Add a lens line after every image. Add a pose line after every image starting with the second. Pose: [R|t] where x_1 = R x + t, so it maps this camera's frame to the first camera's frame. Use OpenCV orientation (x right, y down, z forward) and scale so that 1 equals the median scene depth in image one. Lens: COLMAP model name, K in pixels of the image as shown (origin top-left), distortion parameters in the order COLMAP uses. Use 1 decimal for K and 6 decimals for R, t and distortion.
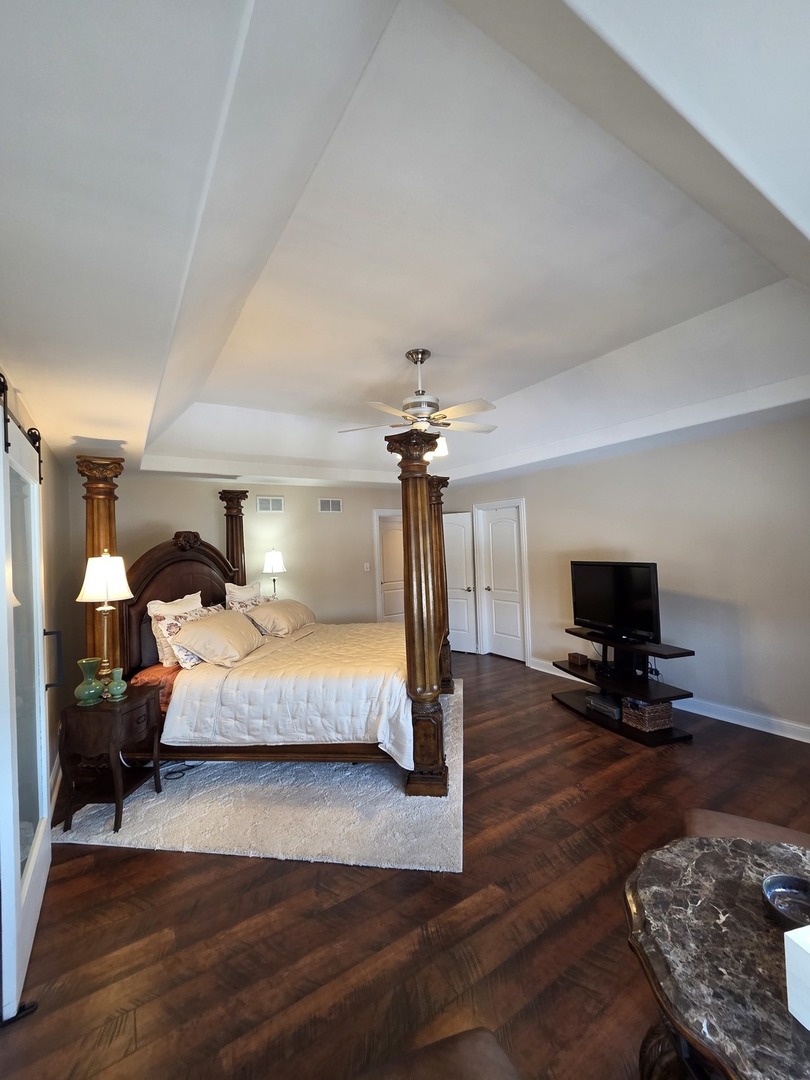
lens RADIAL K [[440.9, 0, 402.9], [0, 440.9, 539.3], [0, 0, 1]] dist [0.002872, -0.000879]
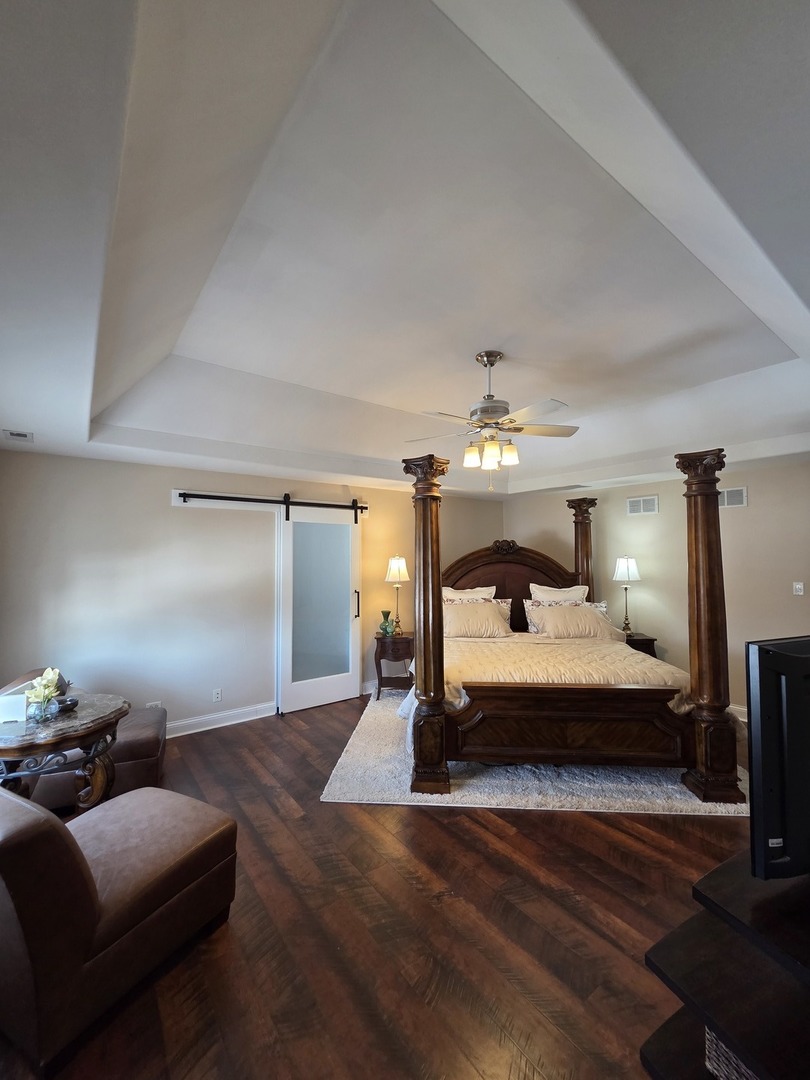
lens RADIAL K [[440.9, 0, 402.2], [0, 440.9, 539.7], [0, 0, 1]] dist [0.002872, -0.000879]
pose [[0.071781, 0.003682, -0.997414, 1.125055], [0.015649, 0.999866, 0.004817, -0.041902], [0.997298, -0.015954, 0.071714, 0.869595]]
